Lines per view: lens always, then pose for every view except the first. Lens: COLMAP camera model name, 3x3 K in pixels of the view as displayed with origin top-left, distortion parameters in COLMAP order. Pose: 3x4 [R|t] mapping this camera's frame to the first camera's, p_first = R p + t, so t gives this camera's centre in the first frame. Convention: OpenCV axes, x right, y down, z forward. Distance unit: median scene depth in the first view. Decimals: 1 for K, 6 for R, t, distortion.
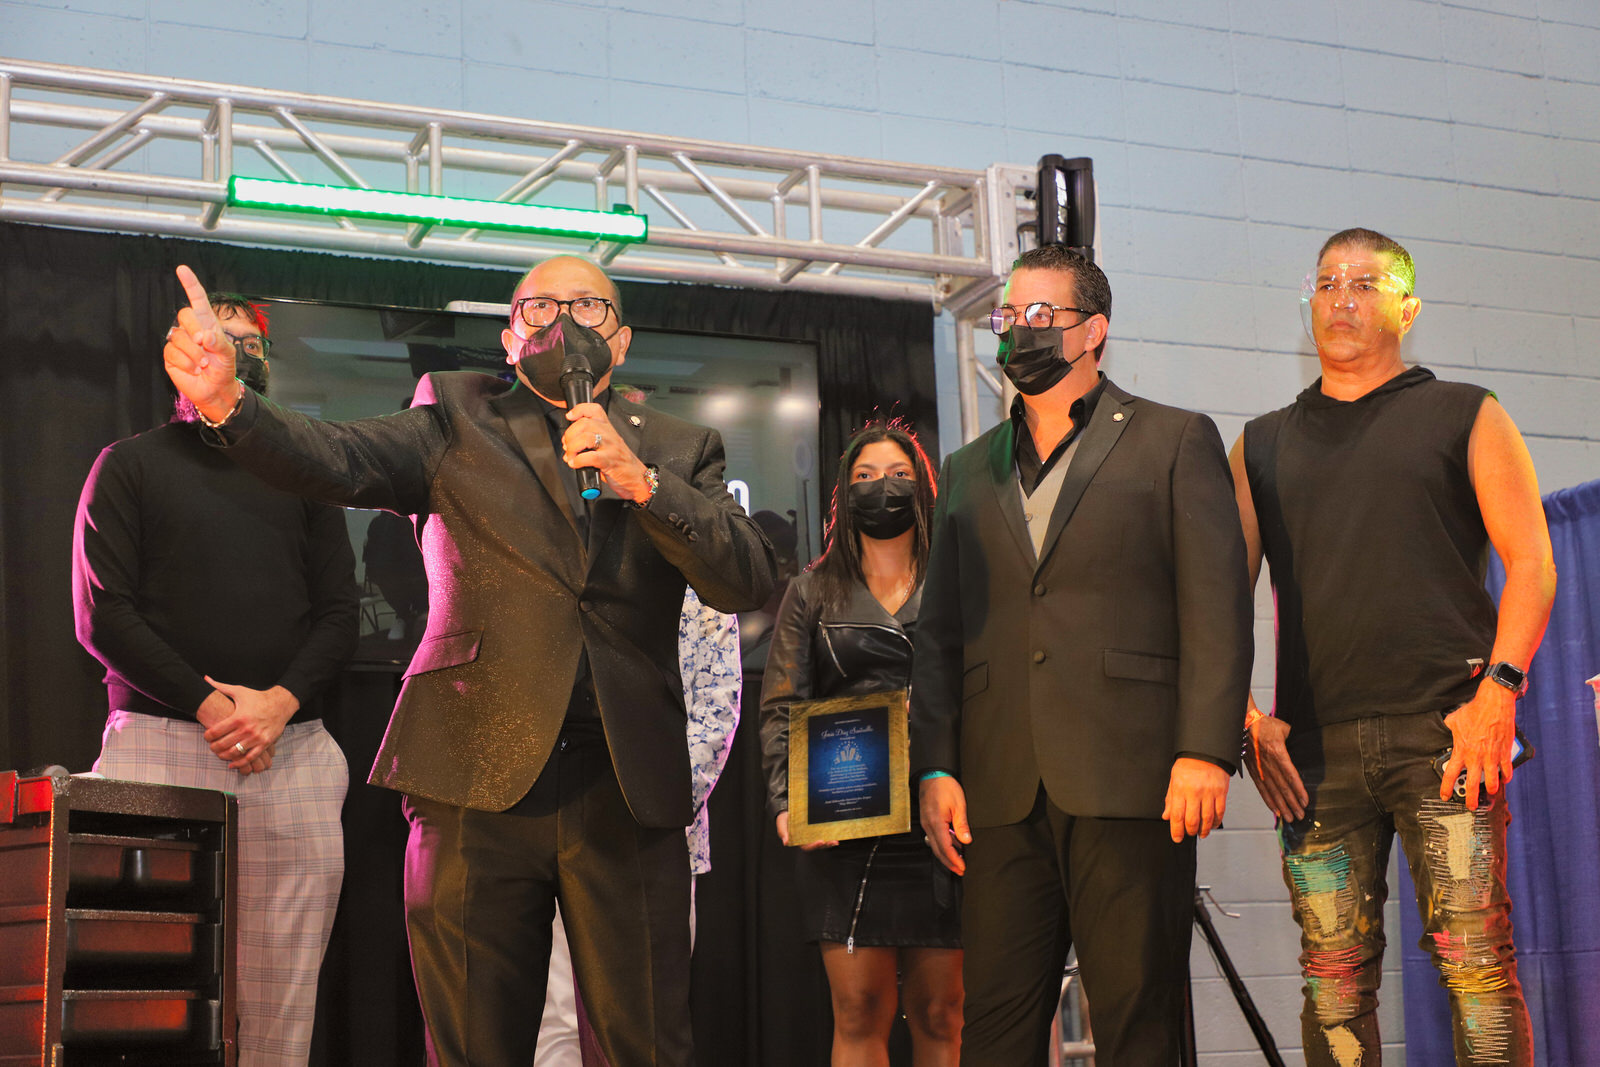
lens RADIAL K [[2357.9, 0, 818.4], [0, 2357.9, 542.4], [0, 0, 1]] dist [0.027563, -0.061828]
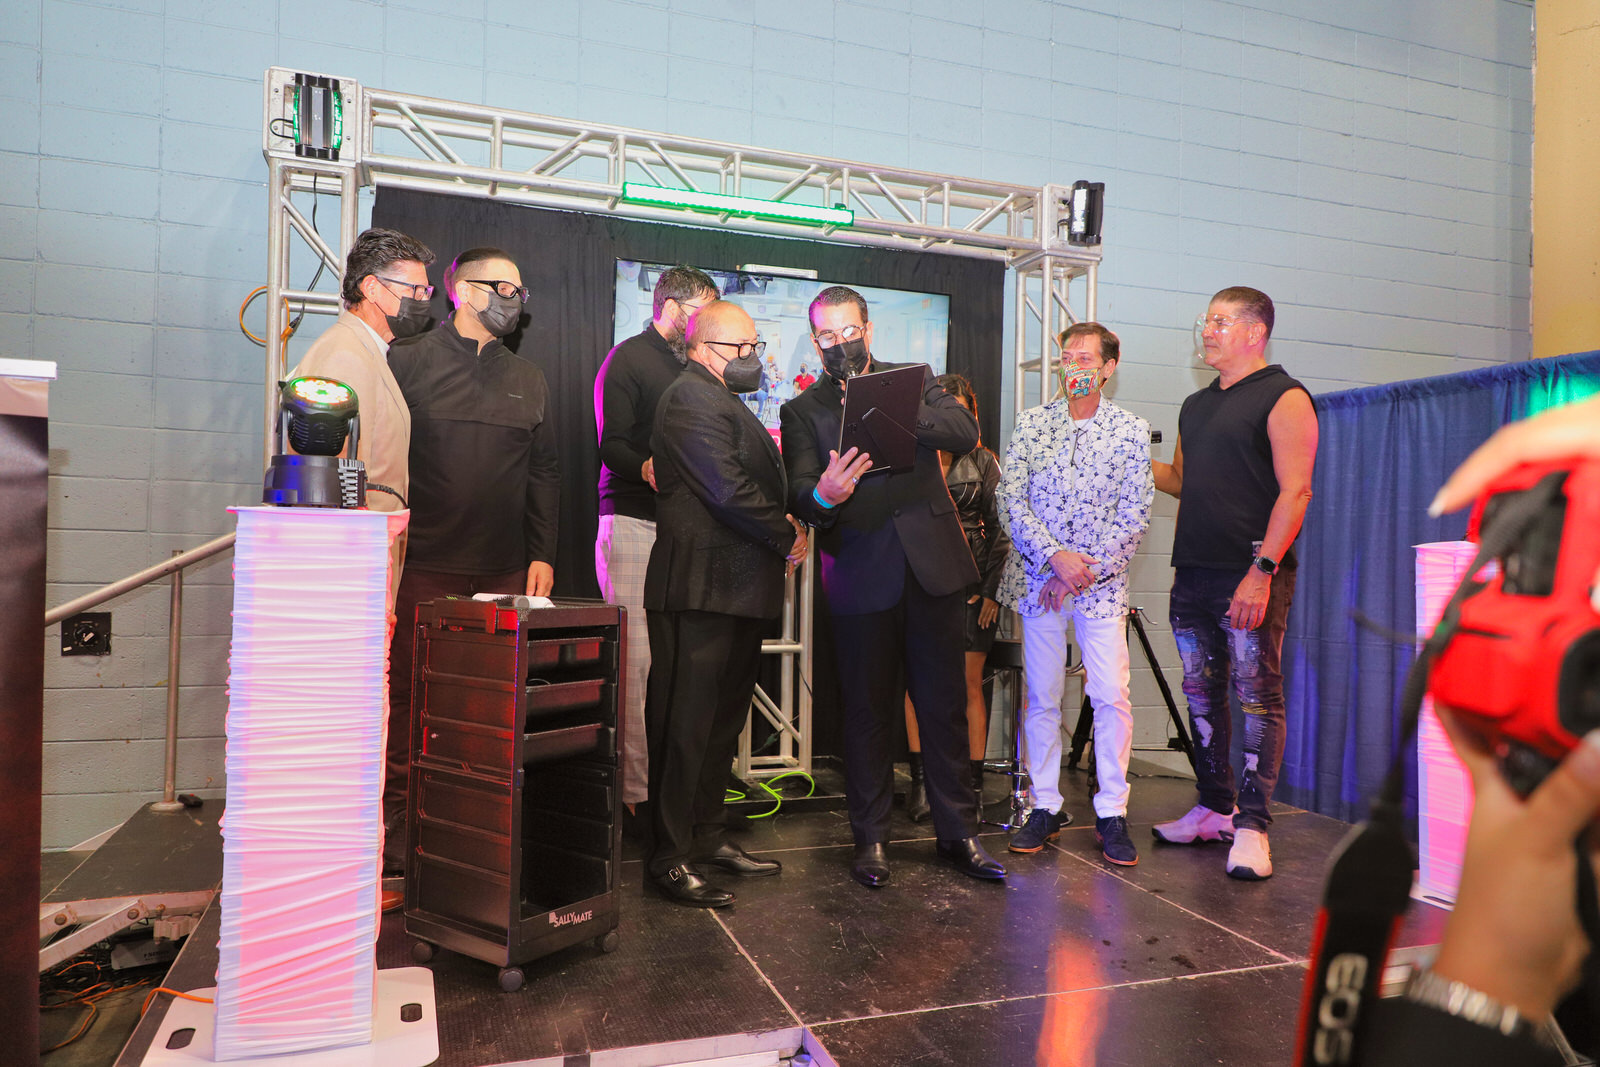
lens RADIAL K [[1100.7, 0, 813.4], [0, 1100.7, 534.6], [0, 0, 1]] dist [0.004286, 0.003467]
pose [[0.996425, 0.060953, -0.058501, -0.037333], [-0.048800, 0.980495, 0.190392, -0.052694], [0.068965, -0.186856, 0.979964, 0.131728]]
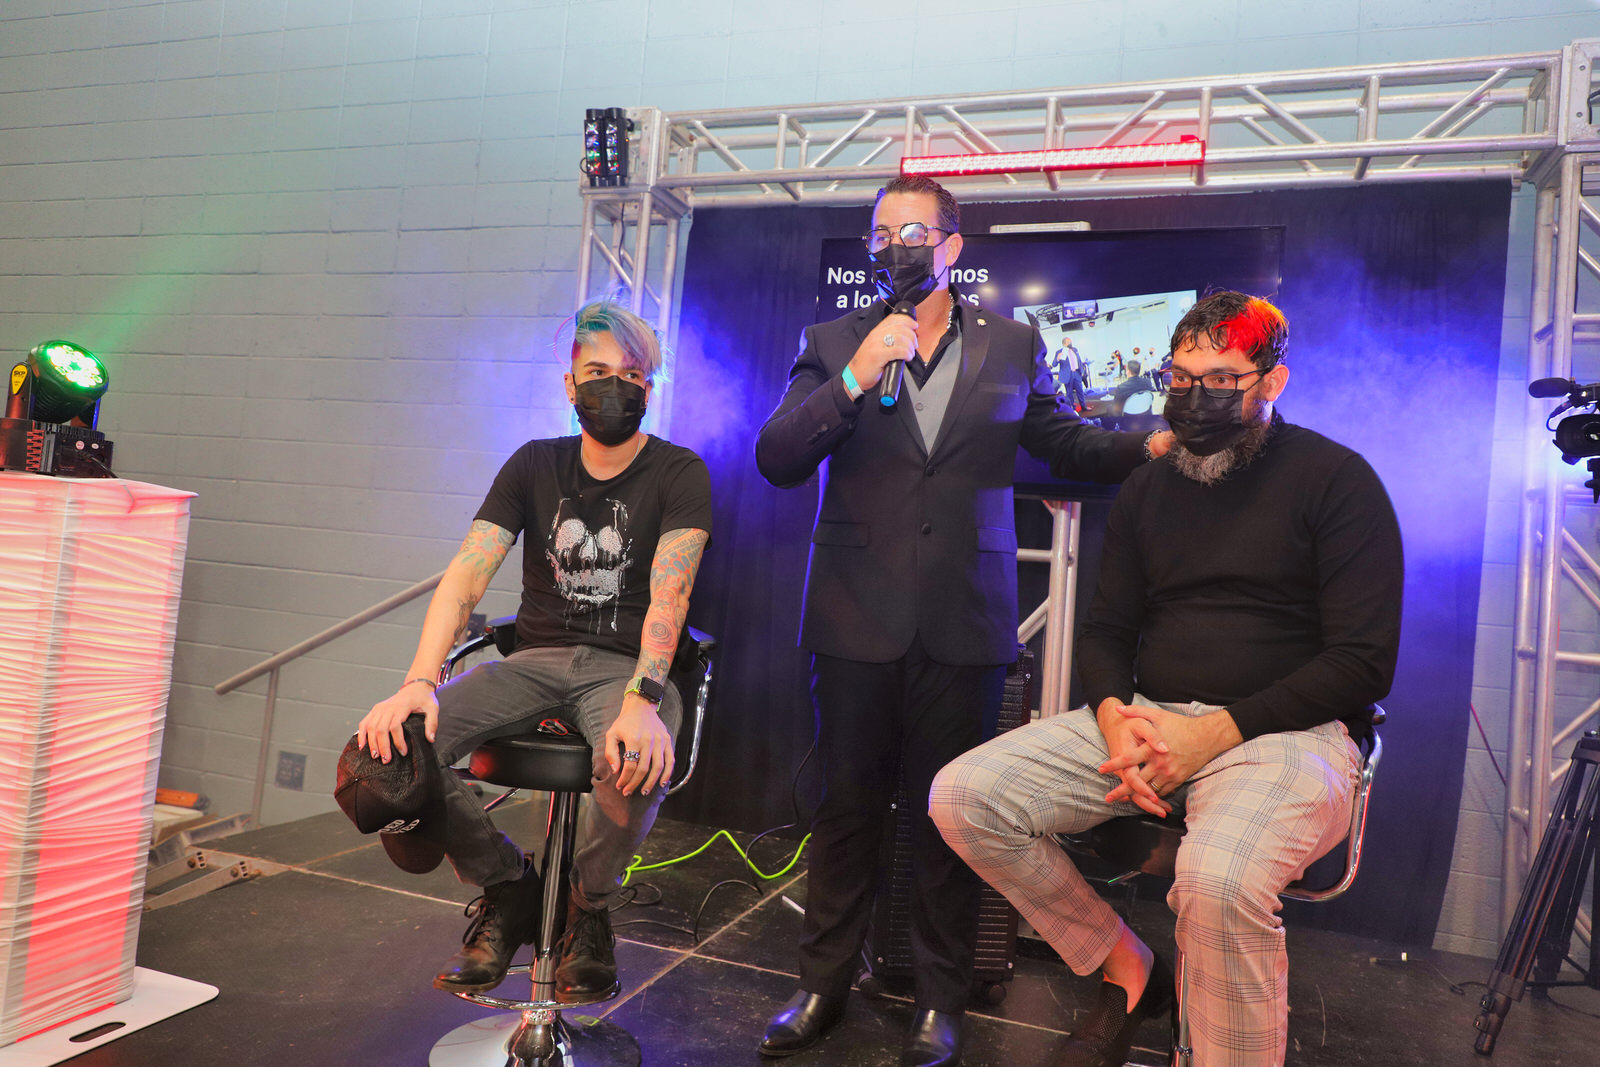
lens RADIAL K [[1093.9, 0, 813.6], [0, 1093.9, 534.0], [0, 0, 1]] dist [0.006723, 0.002861]
pose [[0.738598, 0.077669, -0.669657, 0.180613], [0.023653, 0.989744, 0.140882, -0.012812], [0.673731, -0.119894, 0.729186, 0.364796]]
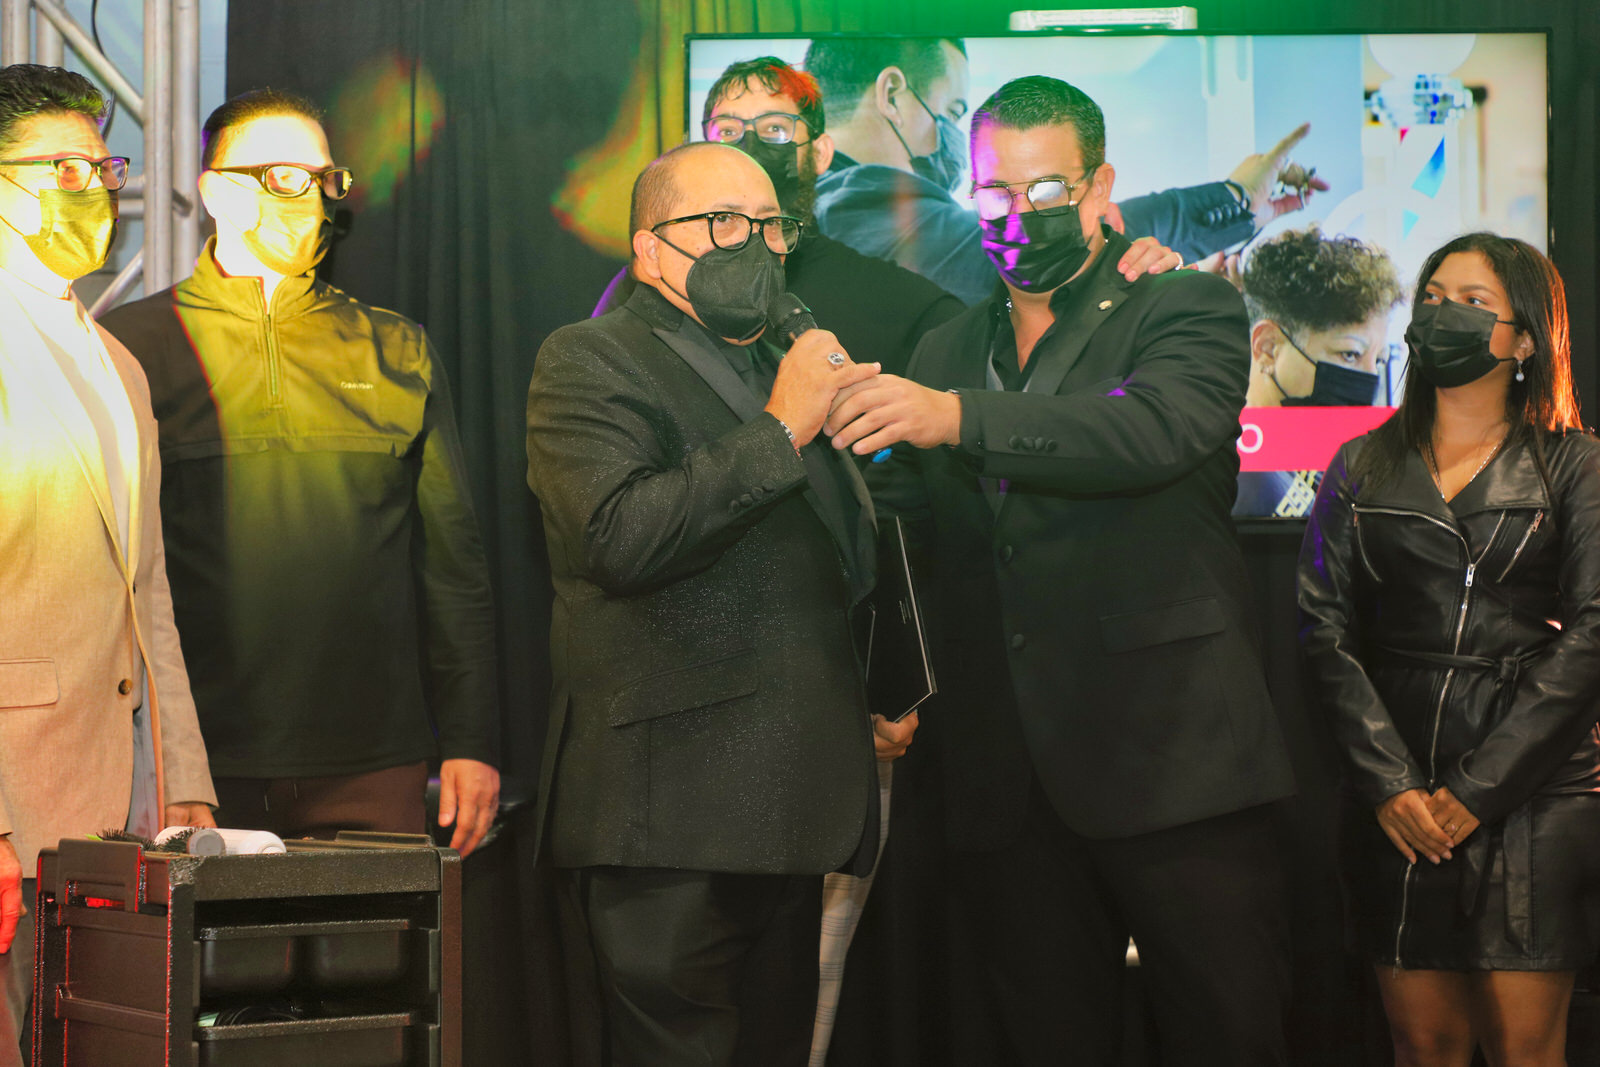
lens RADIAL K [[2940.8, 0, 798.3], [0, 2940.8, 533.4], [0, 0, 1]] dist [0.004213, 0.062963]
pose [[0.921901, 0.008859, -0.387324, 0.111511], [0.050013, 0.988652, 0.141654, -0.062860], [0.384183, -0.149962, 0.910996, 0.110474]]
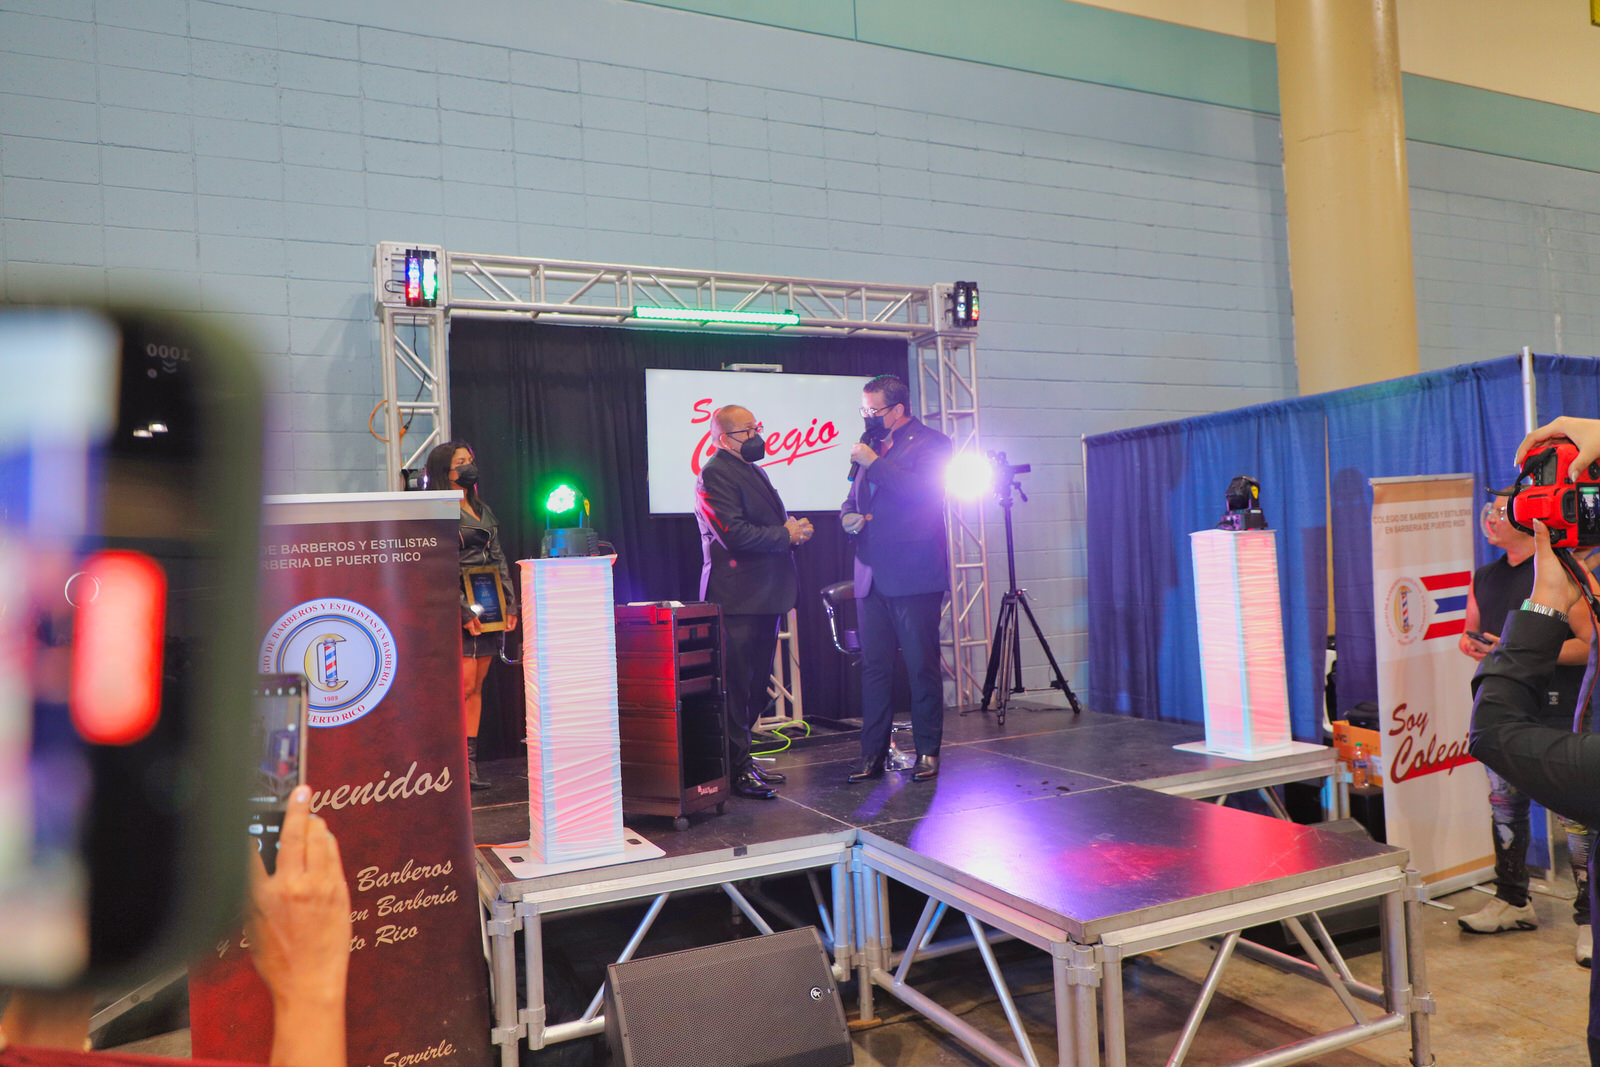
lens RADIAL K [[1093.9, 0, 813.6], [0, 1093.9, 534.0], [0, 0, 1]] dist [0.006723, 0.002861]
pose [[0.999057, -0.006939, 0.042871, -0.101519], [-0.000548, 0.985060, 0.172211, -0.103883], [-0.043426, -0.172072, 0.984127, -0.136146]]
